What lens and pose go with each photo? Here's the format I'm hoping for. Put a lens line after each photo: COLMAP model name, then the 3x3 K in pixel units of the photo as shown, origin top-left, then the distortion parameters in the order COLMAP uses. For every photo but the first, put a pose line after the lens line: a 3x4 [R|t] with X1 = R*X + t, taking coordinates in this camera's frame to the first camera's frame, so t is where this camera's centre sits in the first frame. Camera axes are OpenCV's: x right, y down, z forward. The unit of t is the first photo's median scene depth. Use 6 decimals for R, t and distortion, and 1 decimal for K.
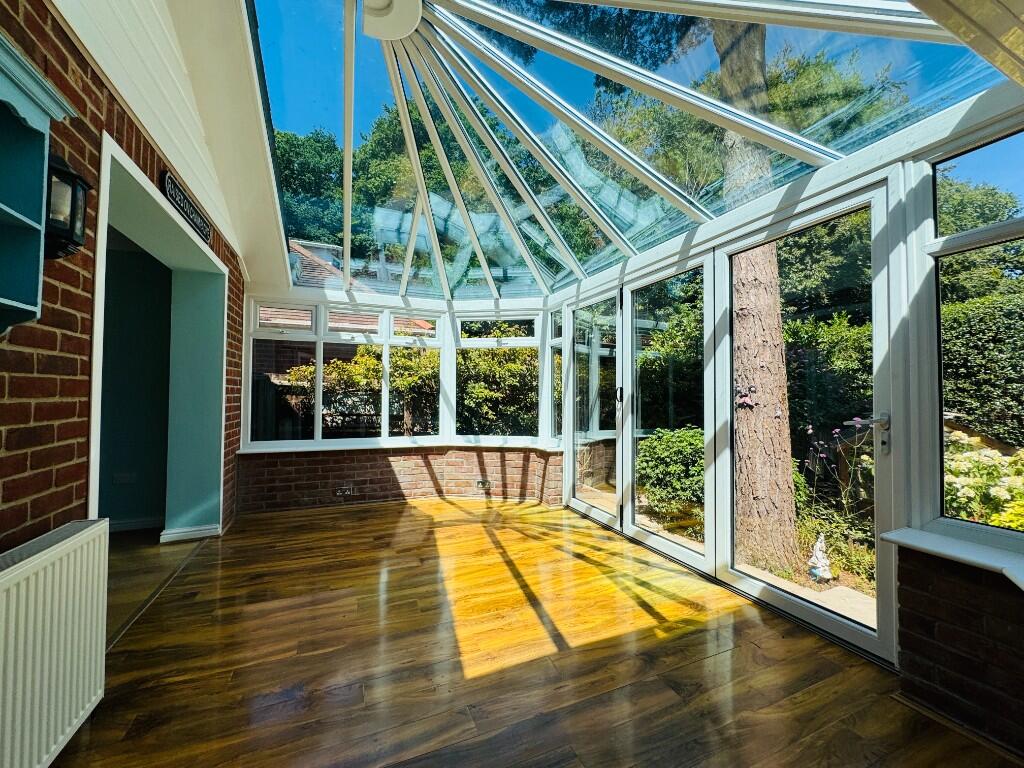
lens RADIAL K [[415.2, 0, 517.6], [0, 415.2, 385.3], [0, 0, 1]] dist [-0.002036, -0.000472]
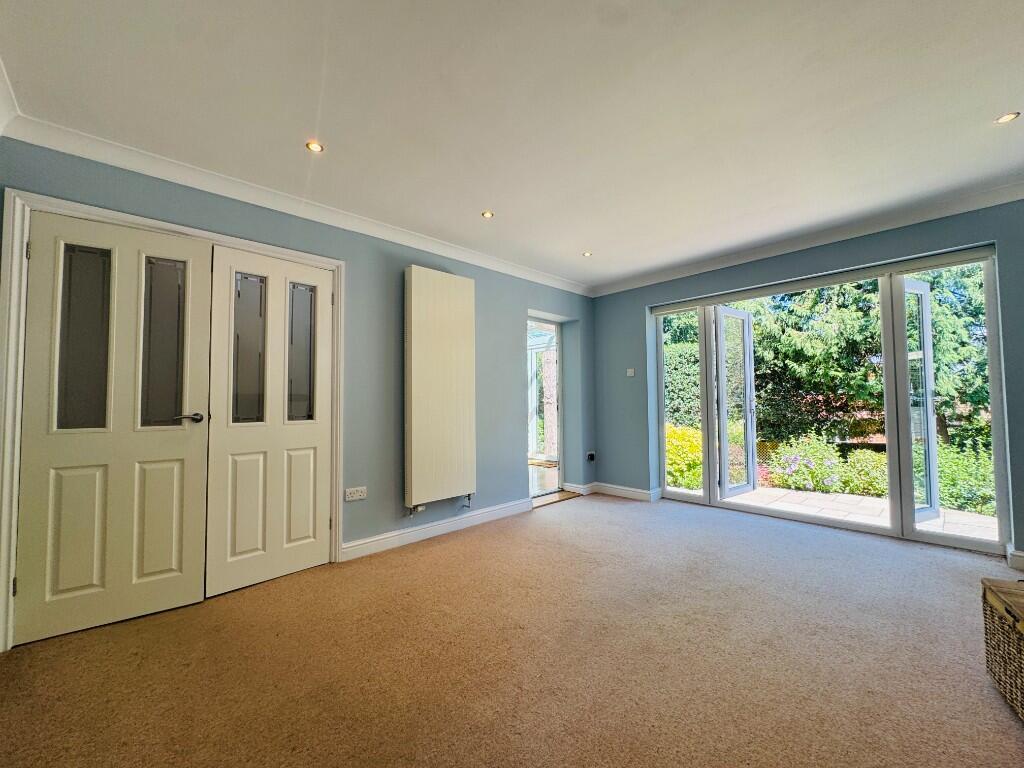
lens RADIAL K [[415.2, 0, 511.1], [0, 415.2, 386.5], [0, 0, 1]] dist [-0.002036, -0.000472]
pose [[0.941662, -0.005316, 0.336517, -0.287437], [0.012502, 0.999738, -0.019192, 0.000031], [-0.336327, 0.022280, 0.941482, -0.748459]]
